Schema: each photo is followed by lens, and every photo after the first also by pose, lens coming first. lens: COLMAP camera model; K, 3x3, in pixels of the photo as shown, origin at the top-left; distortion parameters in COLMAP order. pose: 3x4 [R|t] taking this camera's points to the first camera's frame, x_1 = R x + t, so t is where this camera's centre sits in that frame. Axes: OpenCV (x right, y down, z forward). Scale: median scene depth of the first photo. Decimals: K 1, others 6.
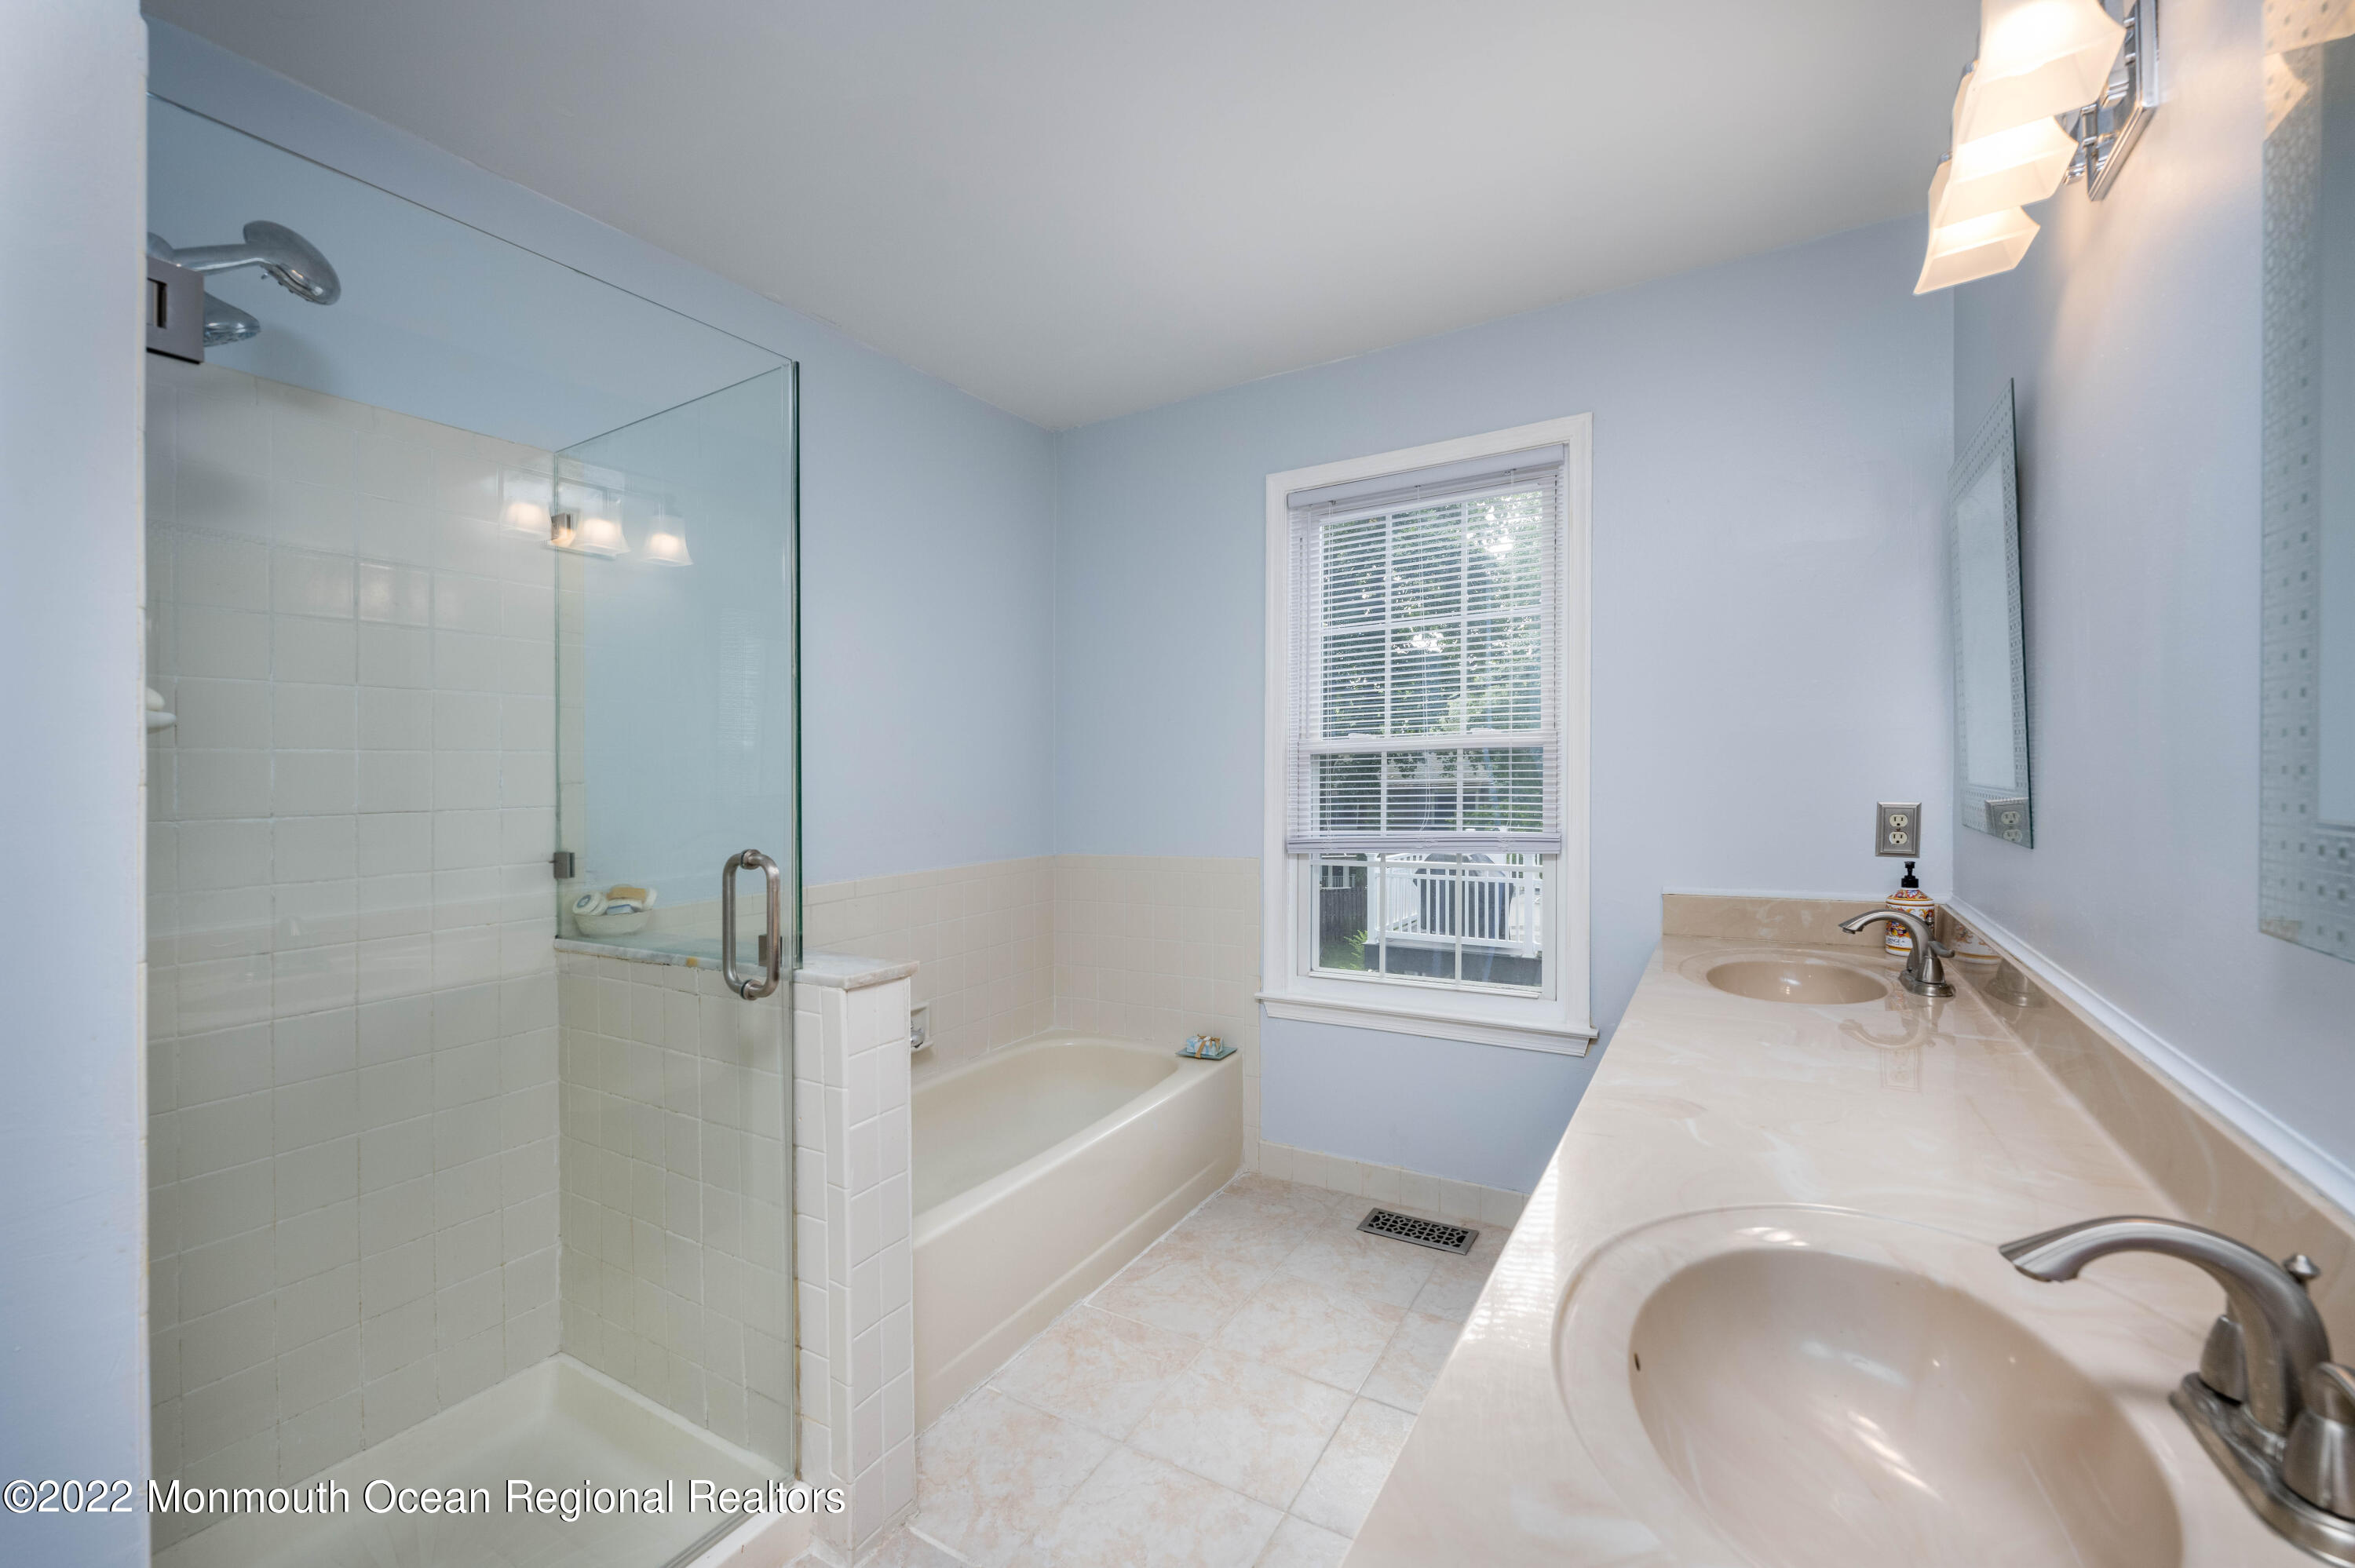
lens RADIAL K [[960.3, 0, 1182.0], [0, 960.3, 767.9], [0, 0, 1]] dist [0.002517, 0.000576]
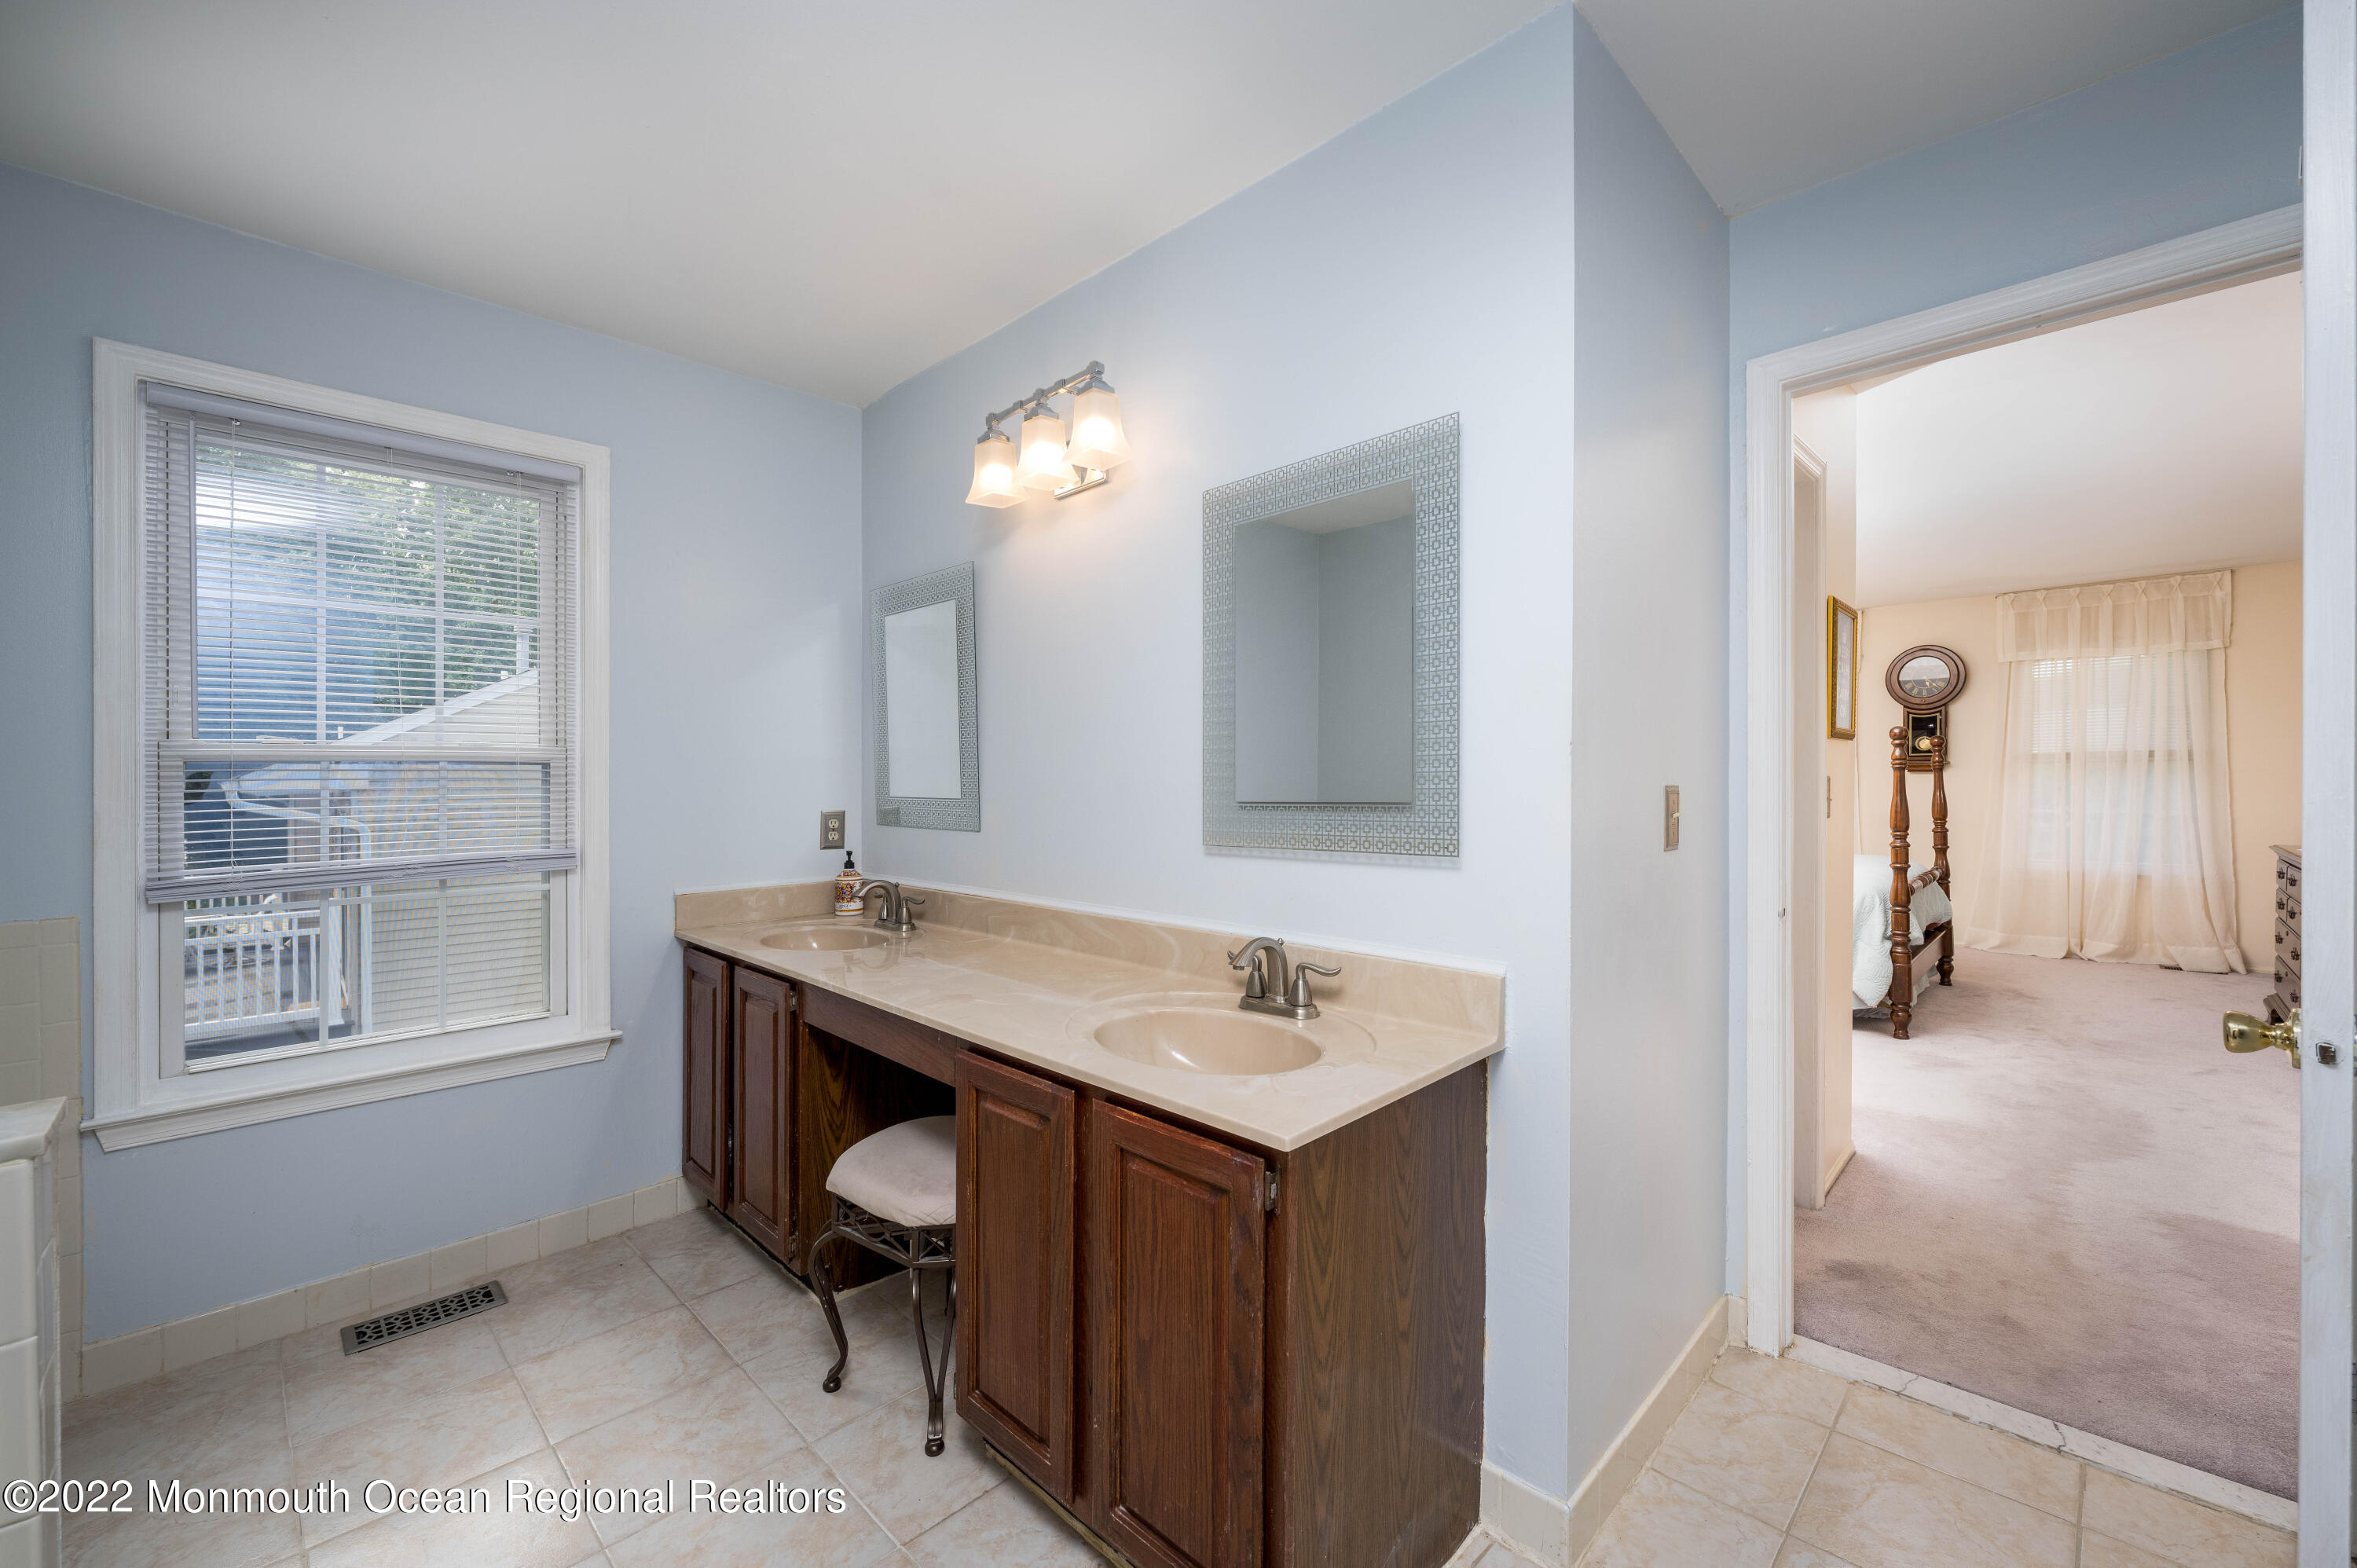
lens RADIAL K [[957.4, 0, 1179.8], [0, 957.4, 789.9], [0, 0, 1]] dist [-0.003670, -0.000335]
pose [[0.242339, 0.004990, 0.970179, -0.442654], [-0.003504, 0.999985, -0.004267, 0.008280], [-0.970185, -0.002366, 0.242353, 0.137121]]
